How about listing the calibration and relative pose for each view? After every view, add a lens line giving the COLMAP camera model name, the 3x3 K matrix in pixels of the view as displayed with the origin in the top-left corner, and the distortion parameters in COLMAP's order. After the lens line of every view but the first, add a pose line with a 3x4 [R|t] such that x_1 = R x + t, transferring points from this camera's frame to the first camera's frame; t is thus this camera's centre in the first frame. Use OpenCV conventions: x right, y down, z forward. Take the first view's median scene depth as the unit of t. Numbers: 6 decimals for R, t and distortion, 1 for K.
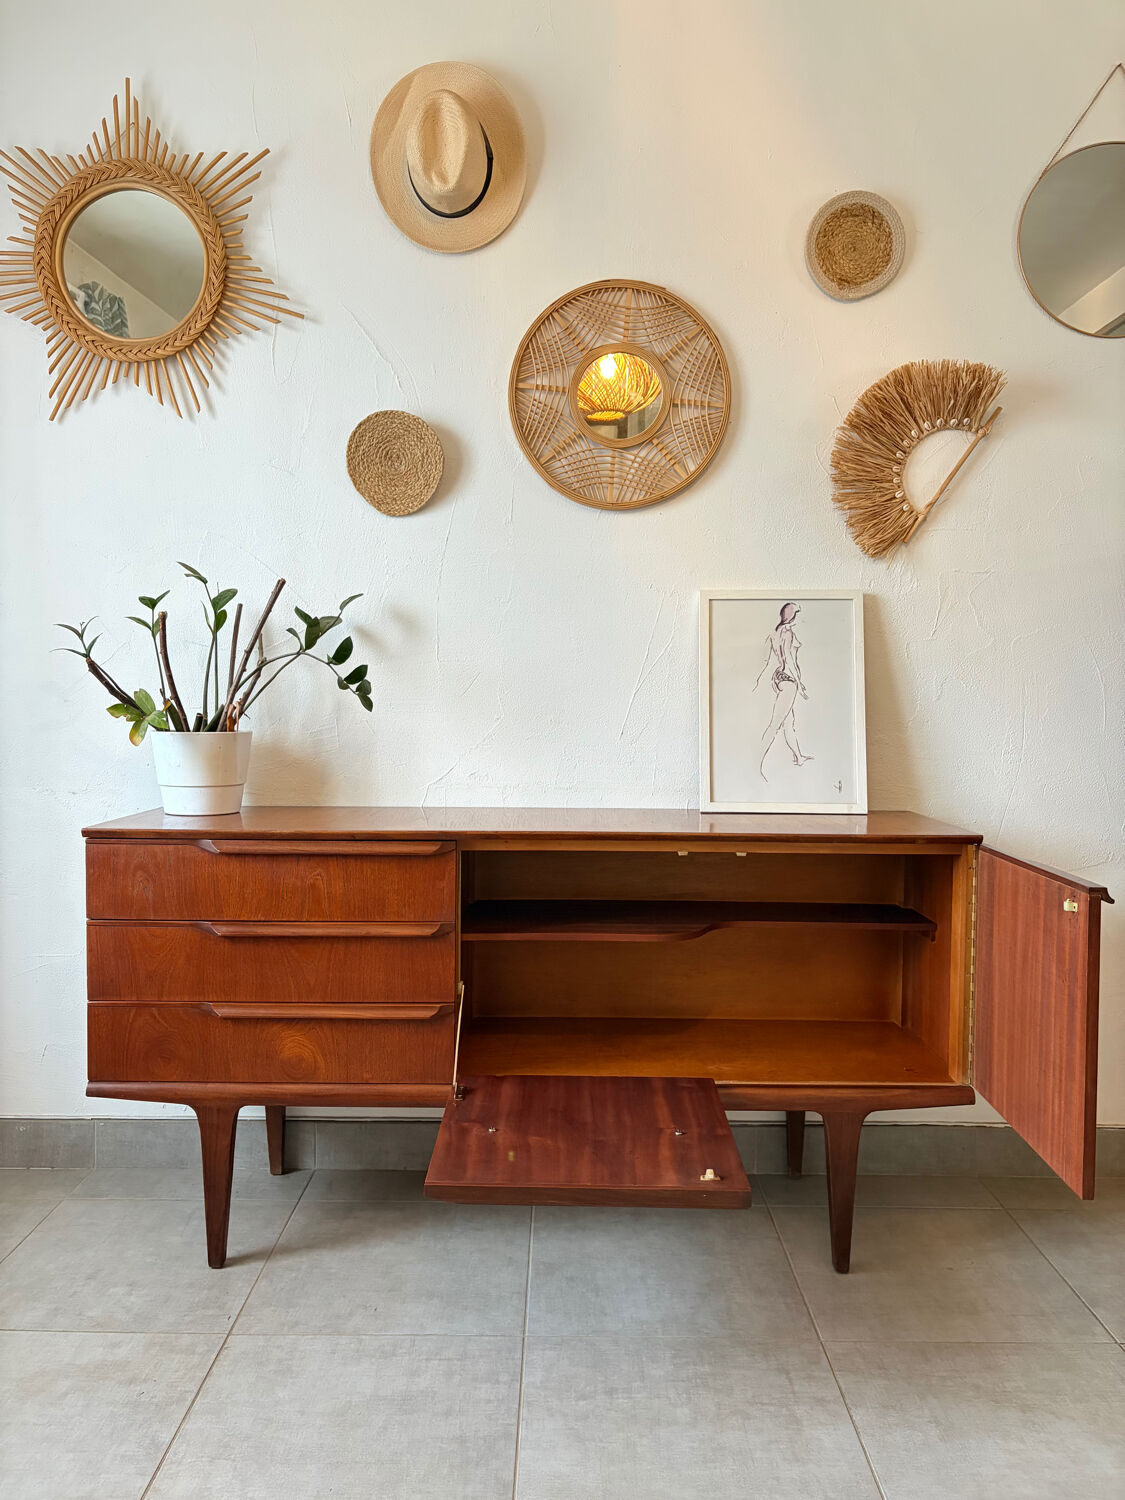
lens RADIAL K [[1146.7, 0, 558.5], [0, 1146.7, 754.5], [0, 0, 1]] dist [0.049031, -0.060334]
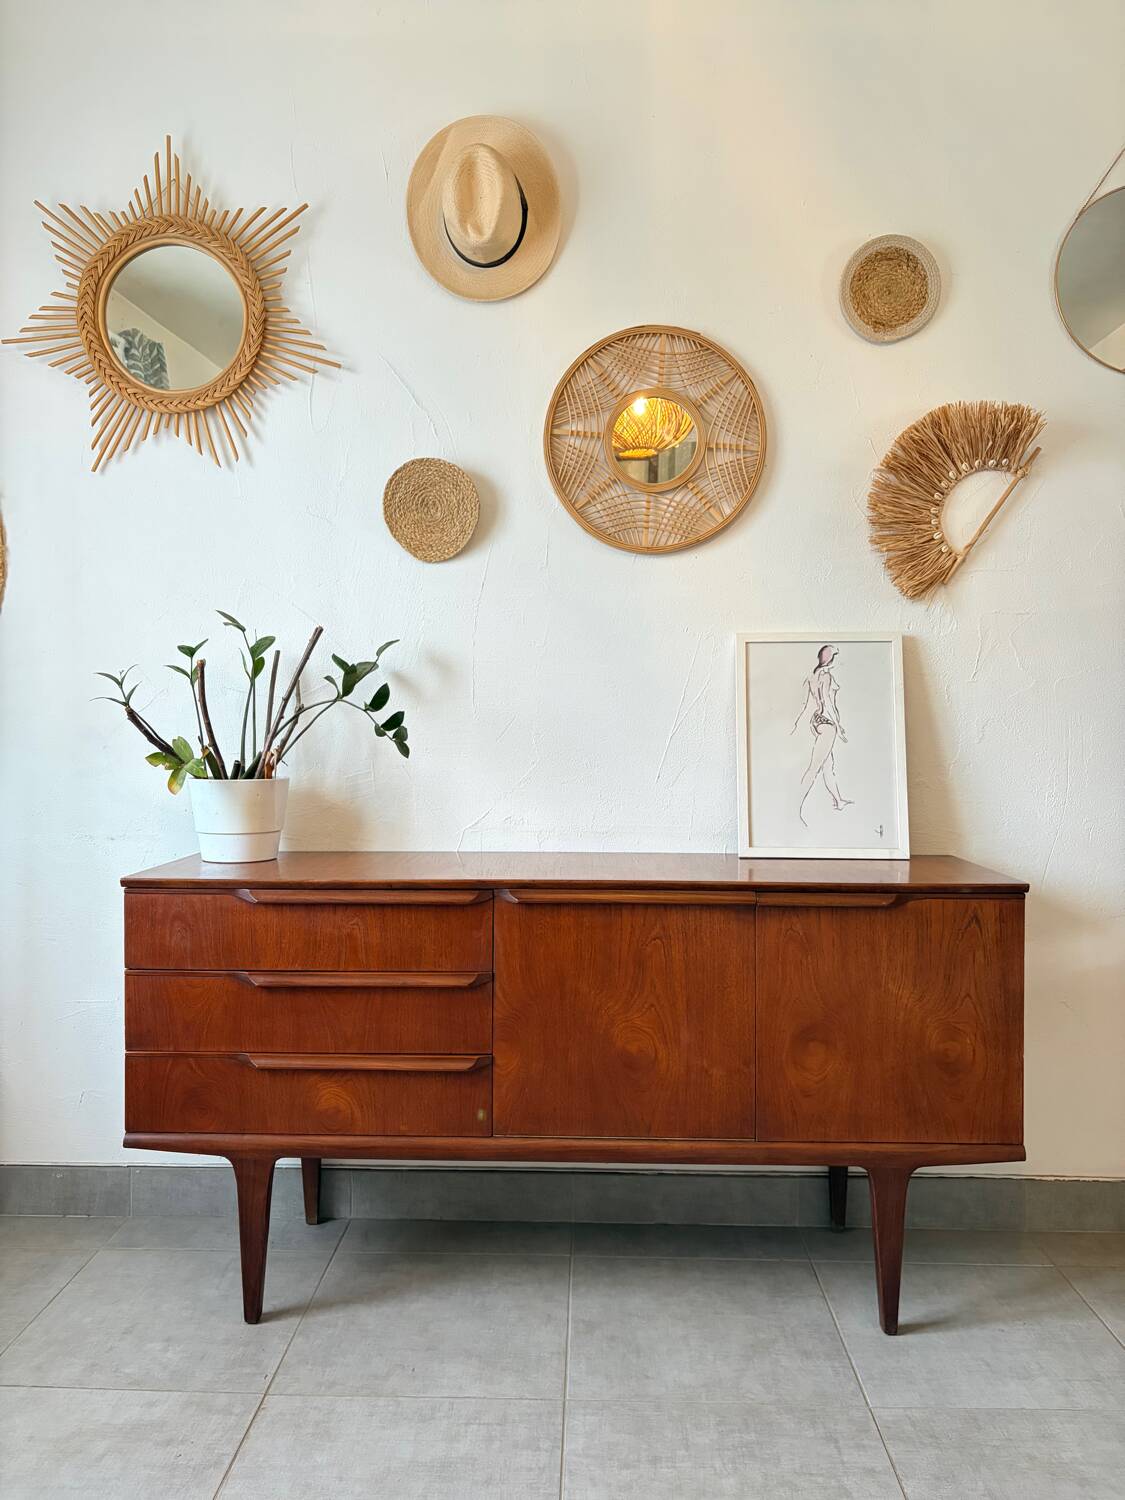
lens RADIAL K [[1146.7, 0, 558.4], [0, 1146.7, 751.4], [0, 0, 1]] dist [0.049031, -0.060334]
pose [[0.999654, -0.004317, -0.025958, -0.005931], [0.003660, 0.999672, -0.025328, -0.017176], [0.026059, 0.025224, 0.999342, 0.005080]]
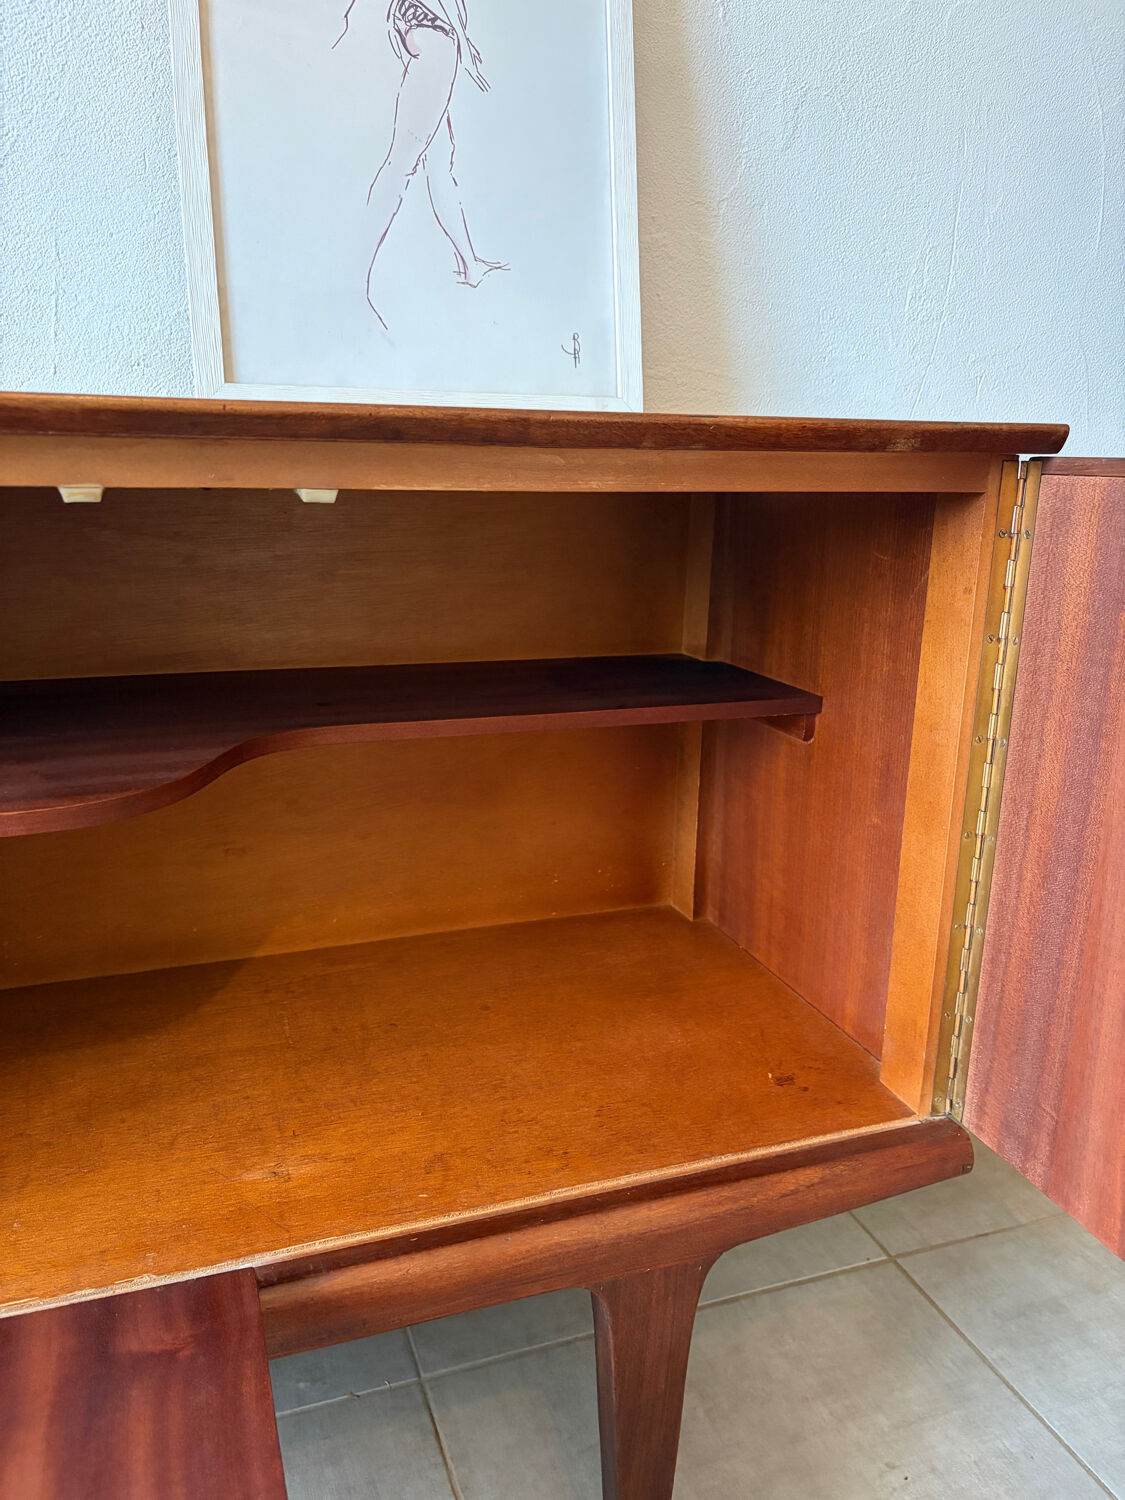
lens RADIAL K [[1146.7, 0, 559.8], [0, 1146.7, 754.9], [0, 0, 1]] dist [0.049031, -0.060334]
pose [[0.938447, -0.076900, 0.336754, 0.106371], [0.003919, 0.977212, 0.212231, 0.080553], [-0.345401, -0.197848, 0.917363, 0.654576]]
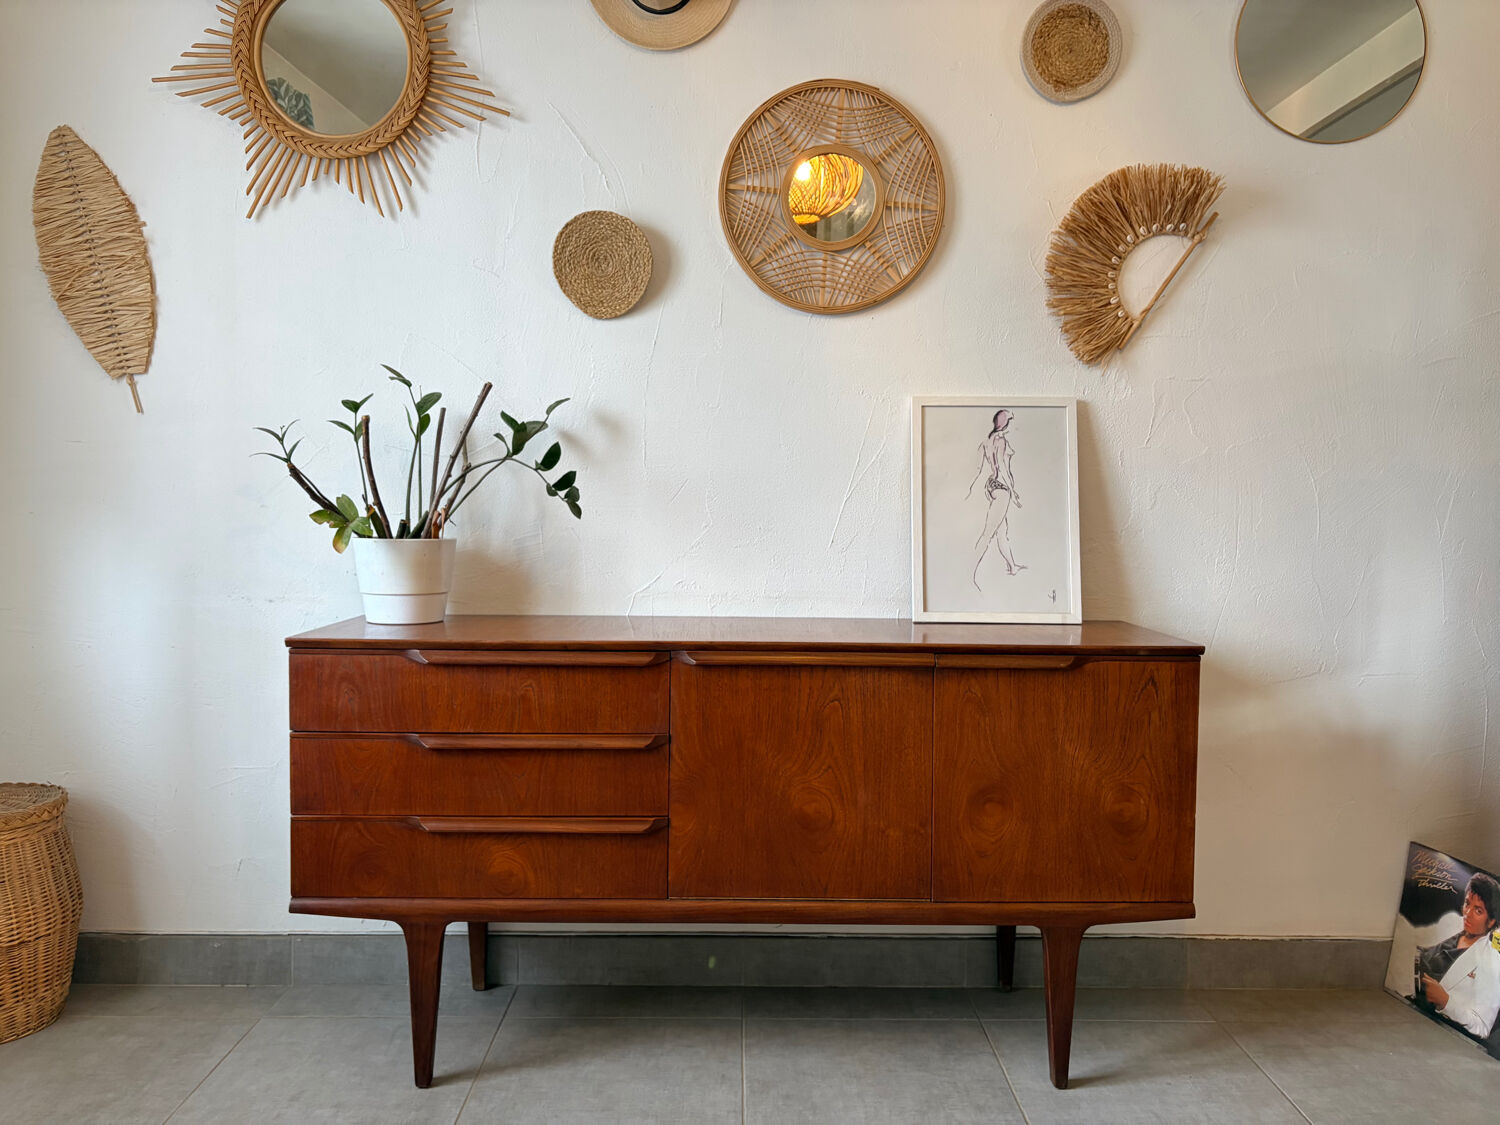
lens RADIAL K [[1146.7, 0, 754.5], [0, 1146.7, 567.1], [0, 0, 1]] dist [0.049031, -0.060334]
pose [[0.999799, 0.002491, 0.019916, -0.033473], [-0.002591, 0.999984, 0.005017, -0.001419], [-0.019903, -0.005068, 0.999789, 0.018257]]
